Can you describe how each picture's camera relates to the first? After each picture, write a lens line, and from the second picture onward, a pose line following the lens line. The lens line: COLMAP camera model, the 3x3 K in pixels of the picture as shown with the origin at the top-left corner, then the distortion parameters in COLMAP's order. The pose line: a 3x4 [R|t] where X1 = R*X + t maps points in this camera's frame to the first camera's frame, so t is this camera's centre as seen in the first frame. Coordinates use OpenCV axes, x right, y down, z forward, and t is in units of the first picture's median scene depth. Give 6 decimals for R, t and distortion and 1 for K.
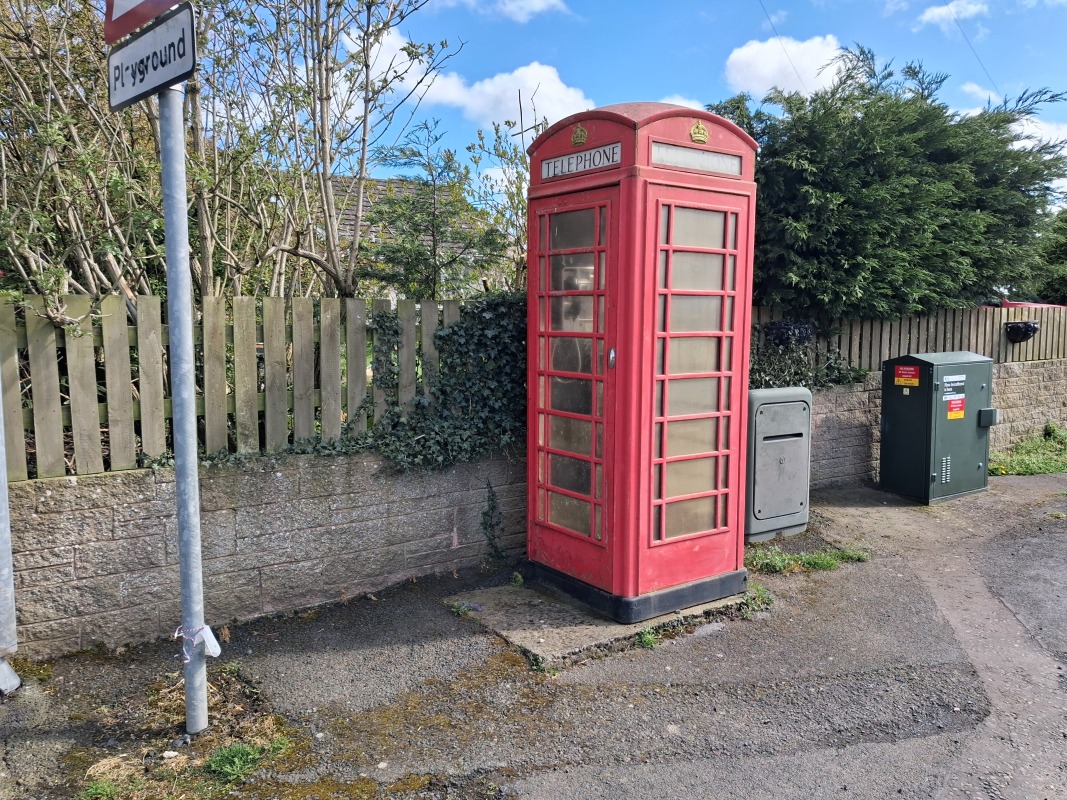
lens RADIAL K [[832.6, 0, 533.5], [0, 832.6, 400.0], [0, 0, 1]] dist [0.024104, -0.002596]
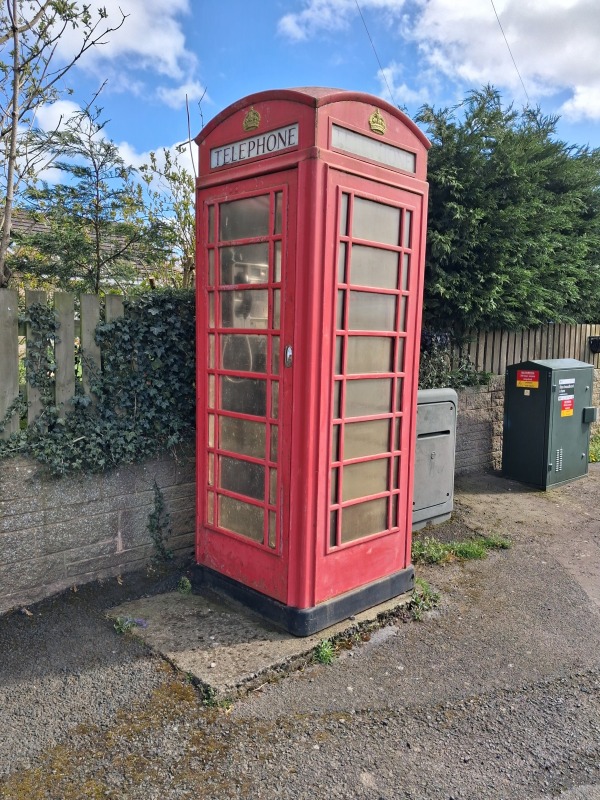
lens RADIAL K [[628.1, 0, 296.6], [0, 628.1, 415.5], [0, 0, 1]] dist [0.021610, -0.011105]
pose [[0.987507, -0.000776, 0.157574, -0.007147], [-0.003908, 0.999560, 0.029413, -0.004010], [-0.157527, -0.029662, 0.987069, 0.271165]]
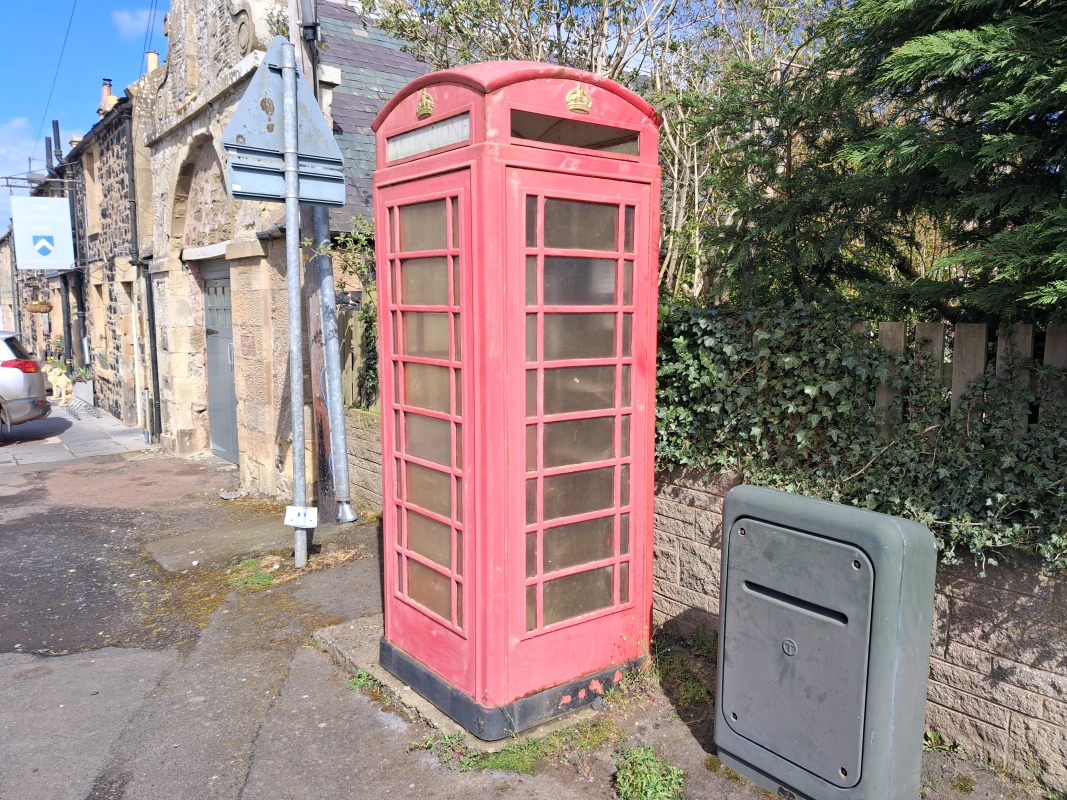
lens RADIAL K [[837.7, 0, 539.3], [0, 837.7, 415.3], [0, 0, 1]] dist [0.021610, -0.011105]
pose [[0.030099, 0.129268, -0.991153, 0.915937], [-0.104385, 0.986586, 0.125503, -0.127189], [0.994081, 0.099684, 0.043189, 0.999837]]
